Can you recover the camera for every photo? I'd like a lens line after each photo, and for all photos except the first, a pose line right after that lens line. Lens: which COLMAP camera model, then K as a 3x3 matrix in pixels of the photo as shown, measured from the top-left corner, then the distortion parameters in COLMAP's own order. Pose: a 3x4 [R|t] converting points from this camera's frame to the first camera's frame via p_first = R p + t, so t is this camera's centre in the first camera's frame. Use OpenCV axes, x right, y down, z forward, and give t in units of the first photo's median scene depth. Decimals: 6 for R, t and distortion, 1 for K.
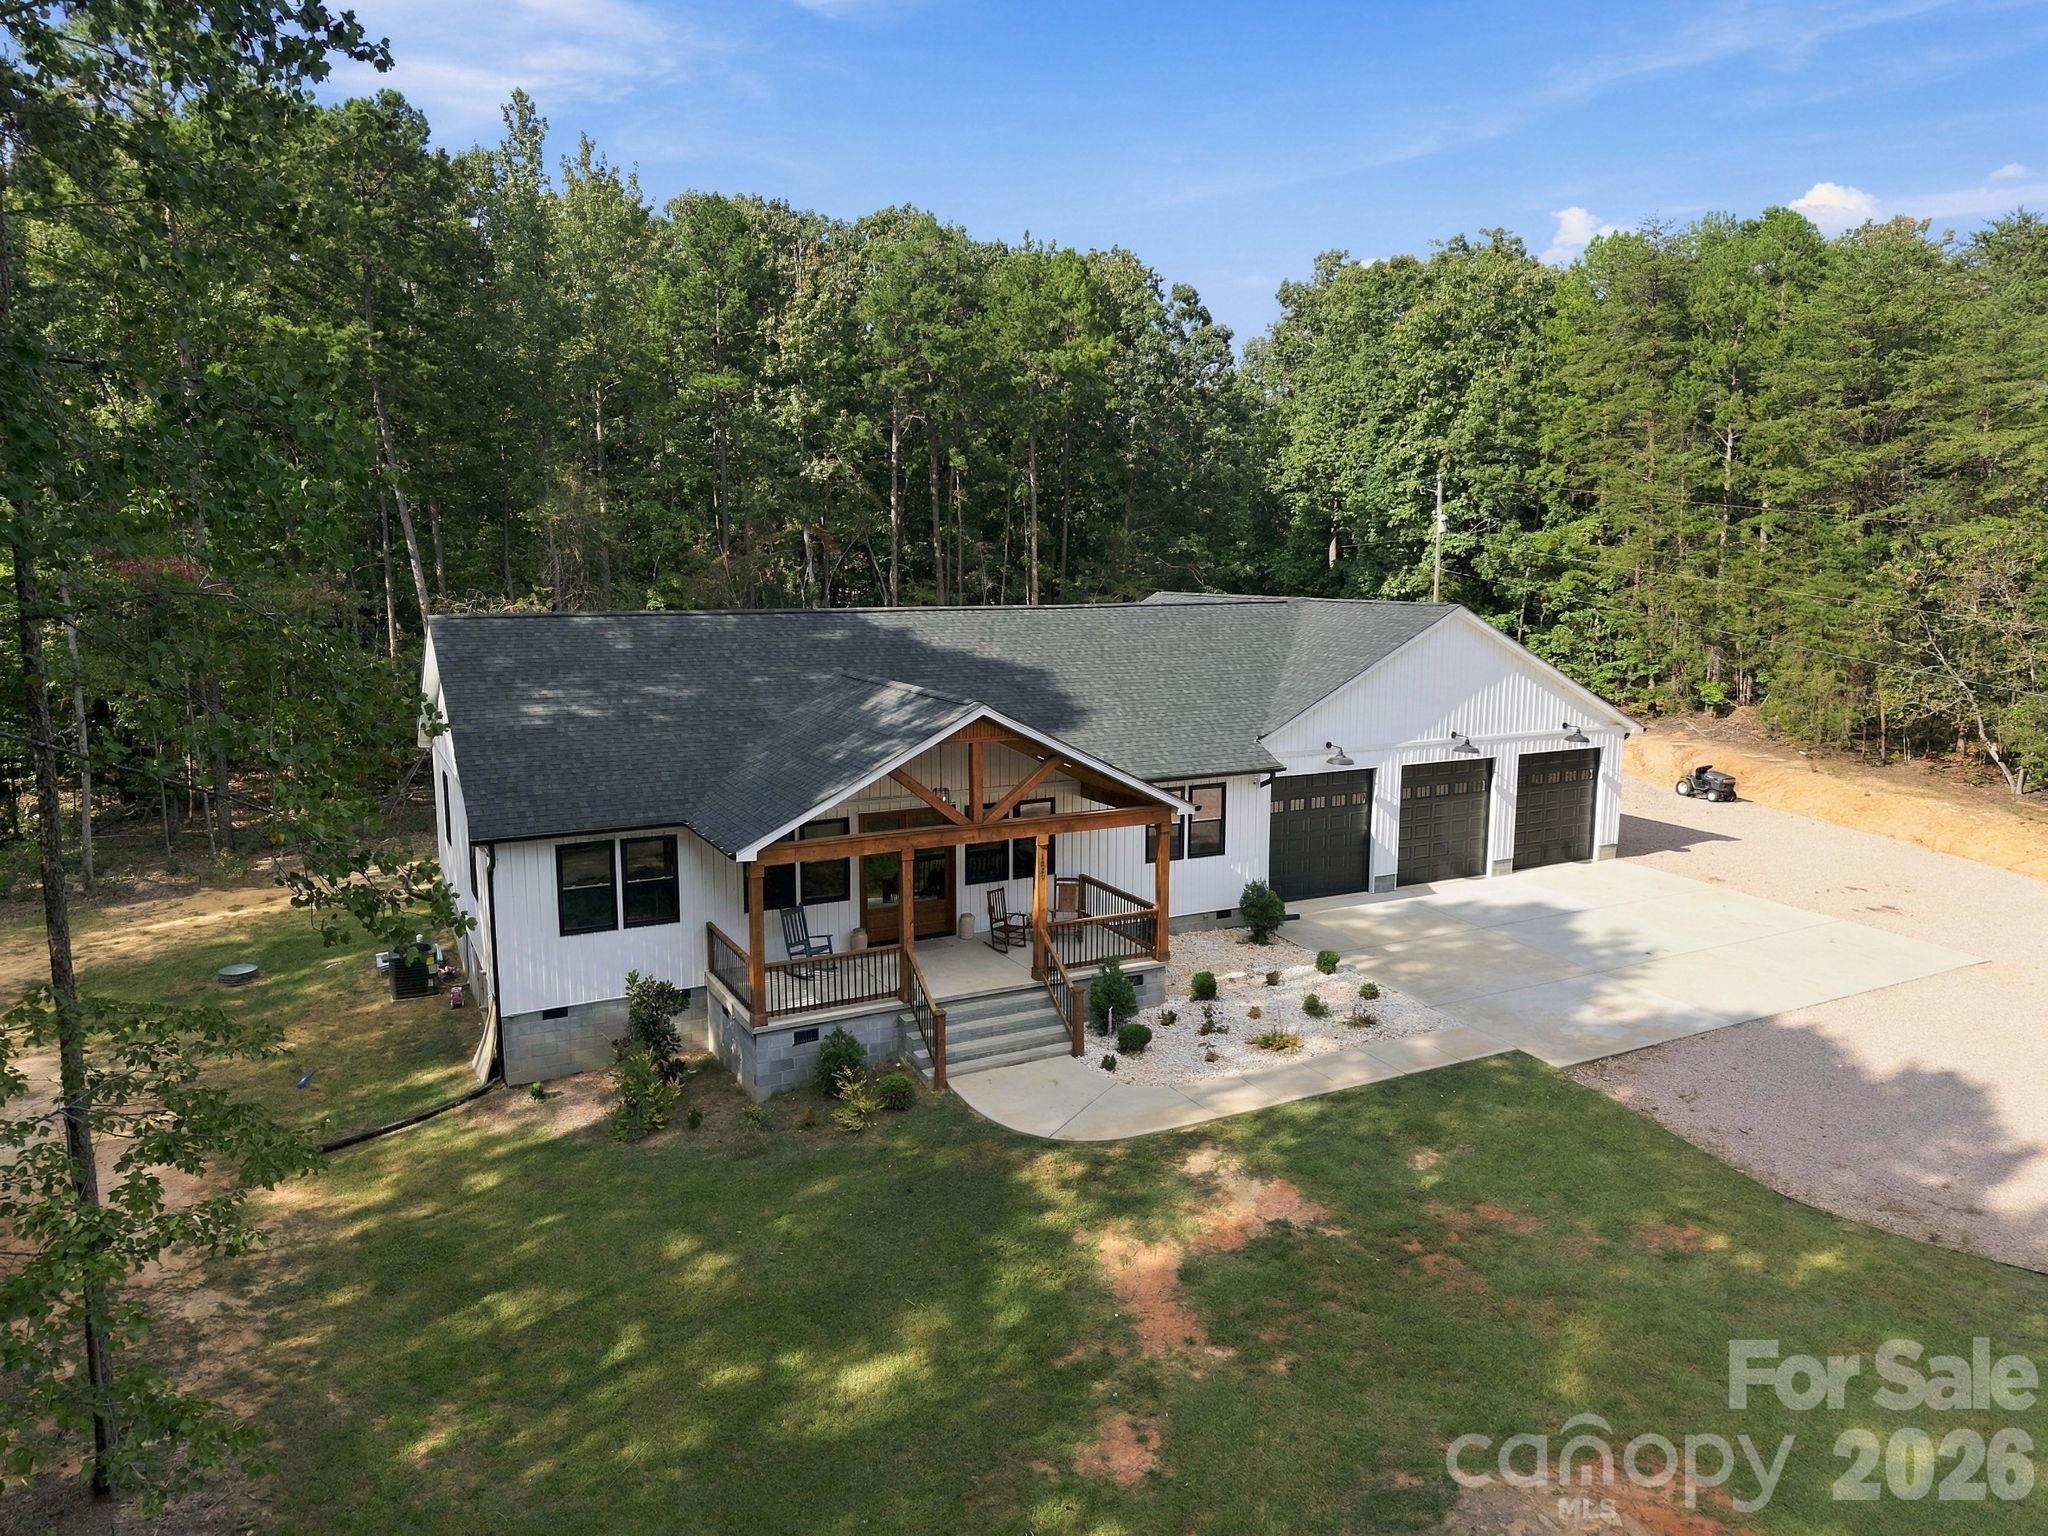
lens RADIAL K [[1363.3, 0, 1033.2], [0, 1363.3, 765.9], [0, 0, 1]] dist [0.010106, -0.001429]
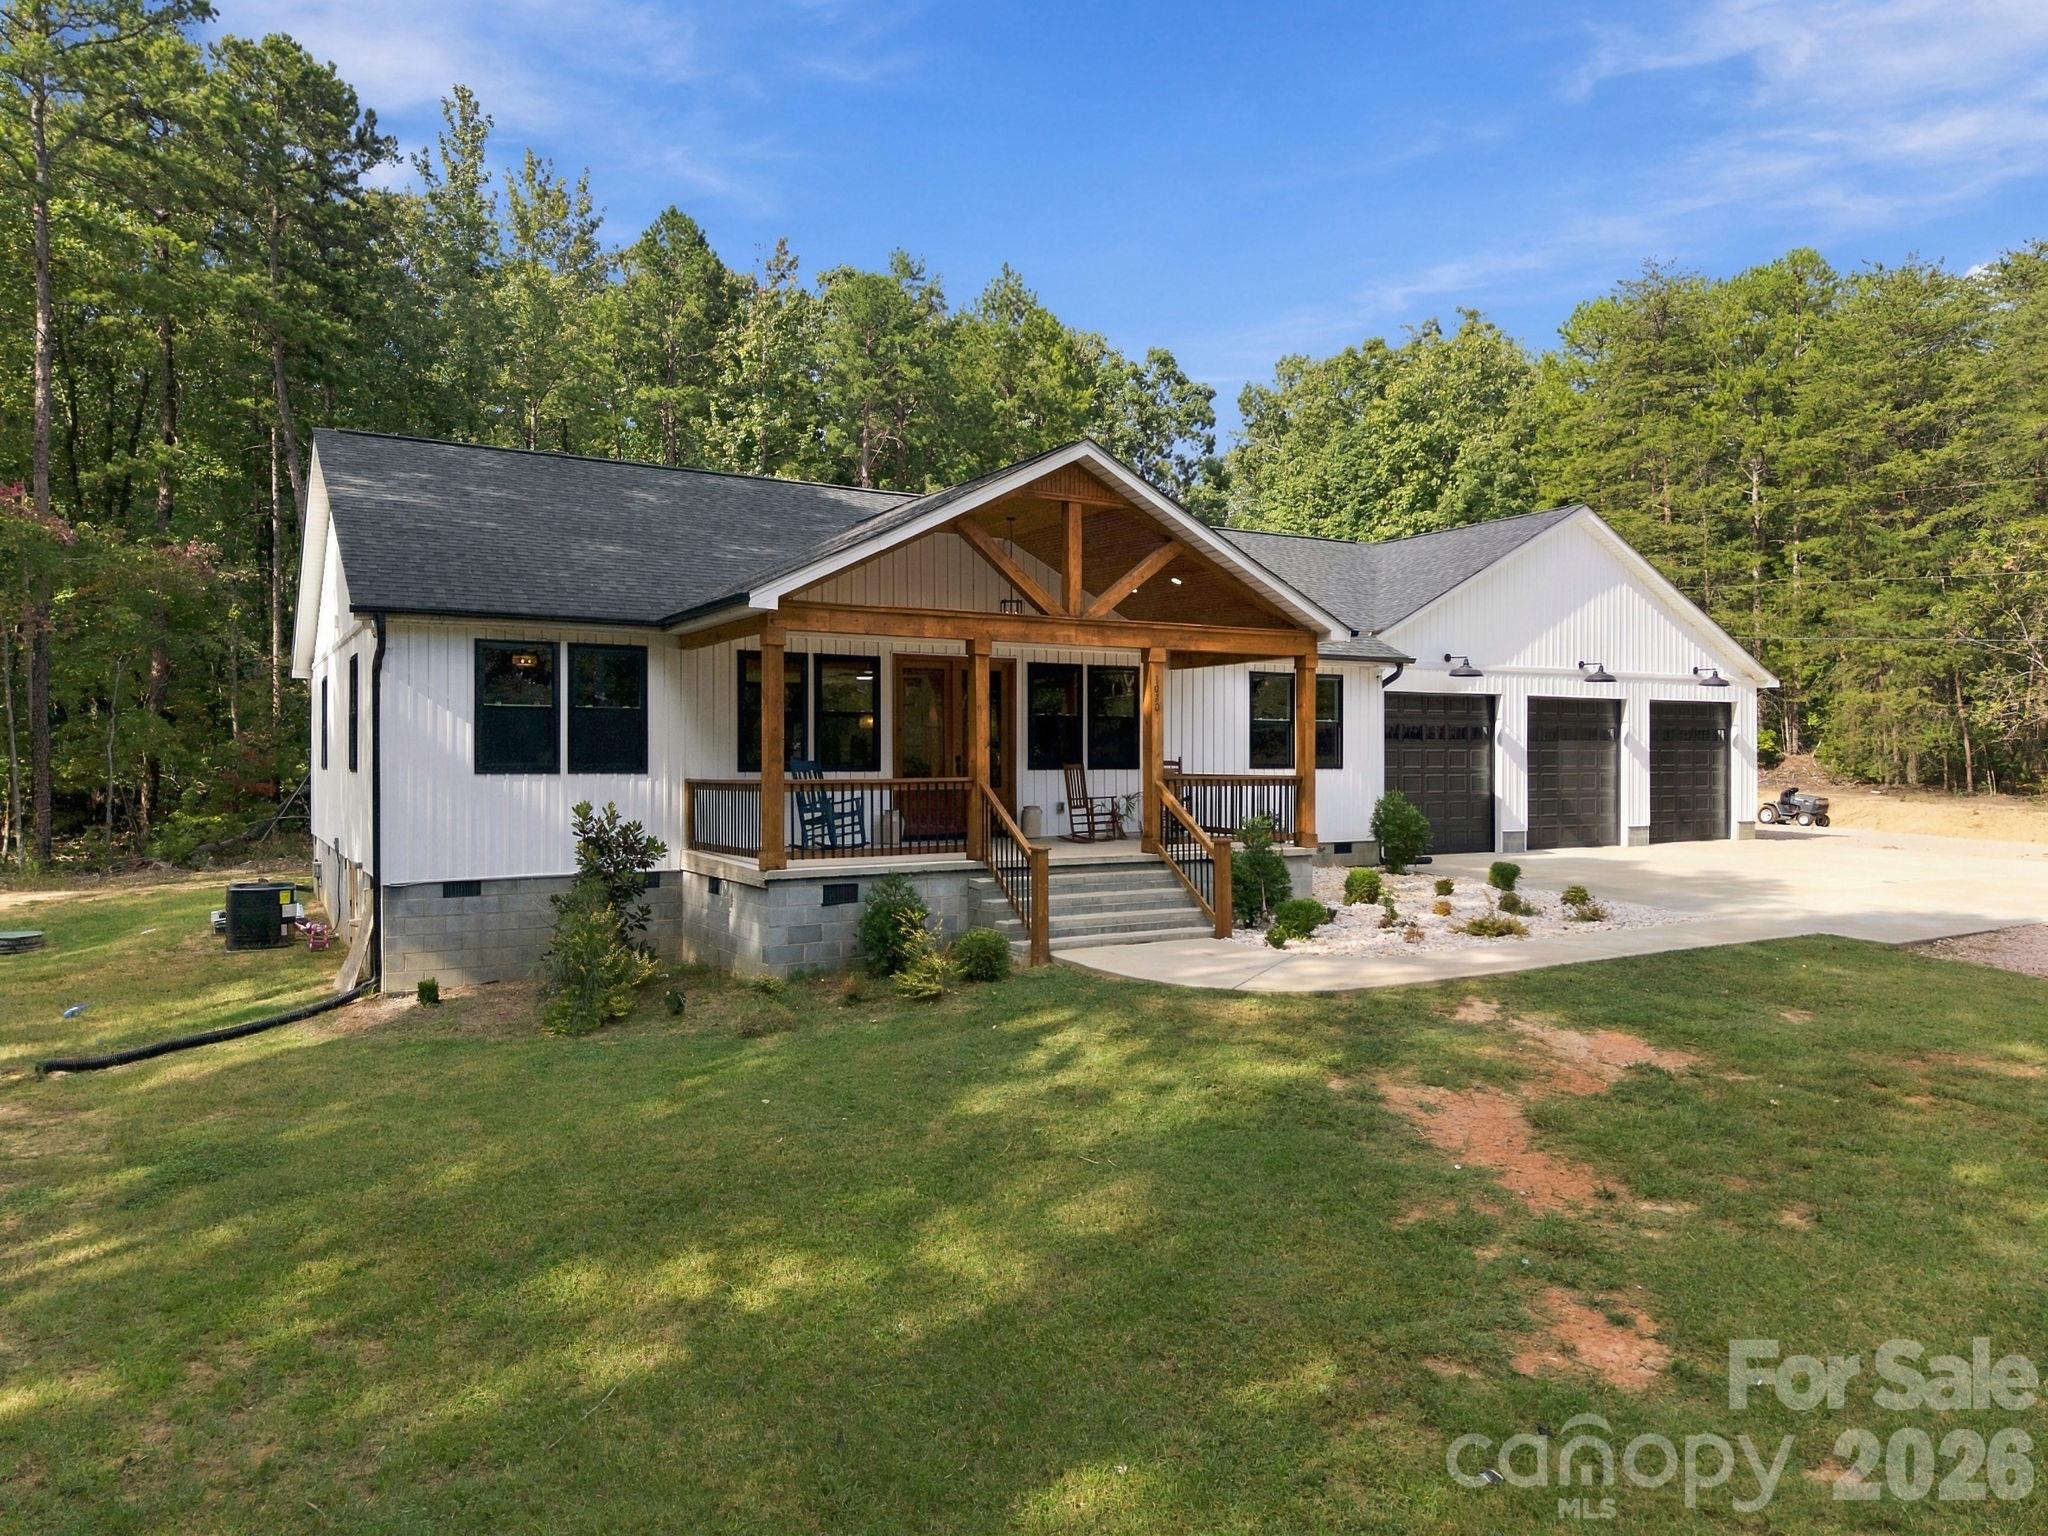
lens RADIAL K [[1369.0, 0, 1035.1], [0, 1369.0, 758.8], [0, 0, 1]] dist [0.005210, -0.001012]
pose [[0.998029, -0.000426, 0.062751, -0.072377], [0.010196, 0.987789, -0.155461, 0.153736], [-0.061919, 0.155795, 0.985847, 0.201141]]
